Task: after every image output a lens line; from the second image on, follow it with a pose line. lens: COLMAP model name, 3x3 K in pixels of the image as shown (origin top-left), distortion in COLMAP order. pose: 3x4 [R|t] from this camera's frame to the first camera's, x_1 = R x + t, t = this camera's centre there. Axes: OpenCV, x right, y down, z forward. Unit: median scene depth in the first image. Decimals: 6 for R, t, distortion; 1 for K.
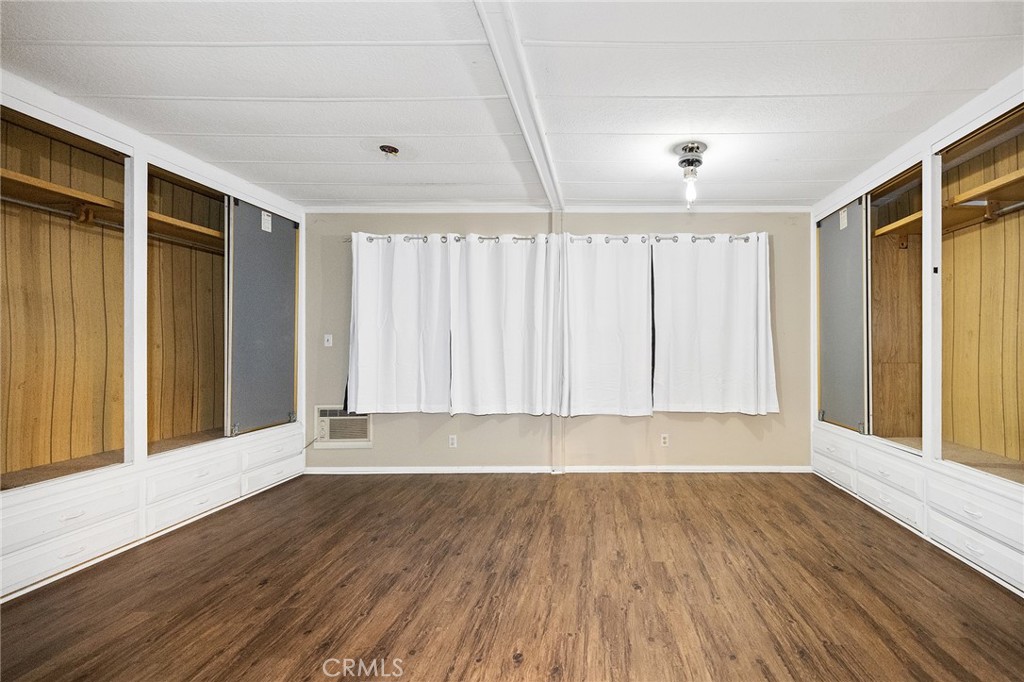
lens RADIAL K [[433.1, 0, 509.2], [0, 433.1, 346.4], [0, 0, 1]] dist [0.002286, 0.000434]
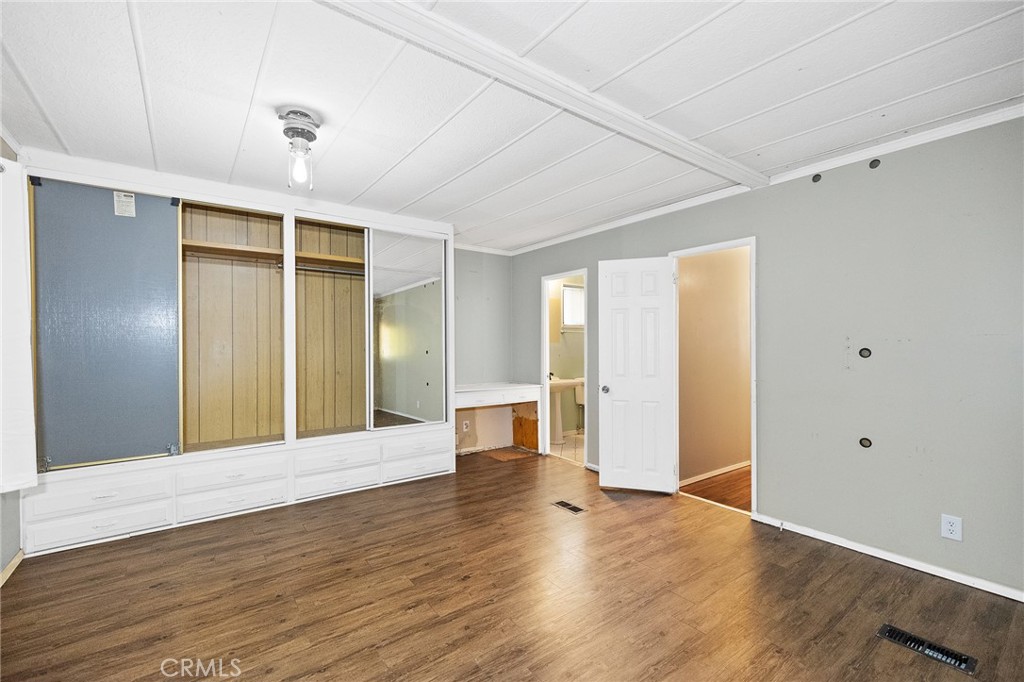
lens RADIAL K [[433.1, 0, 509.2], [0, 433.1, 346.4], [0, 0, 1]] dist [0.002286, 0.000434]
pose [[-0.715142, -0.004044, 0.698968, -0.544431], [0.002599, 0.999961, 0.008445, -0.081805], [-0.698975, 0.007856, -0.715103, 1.540388]]
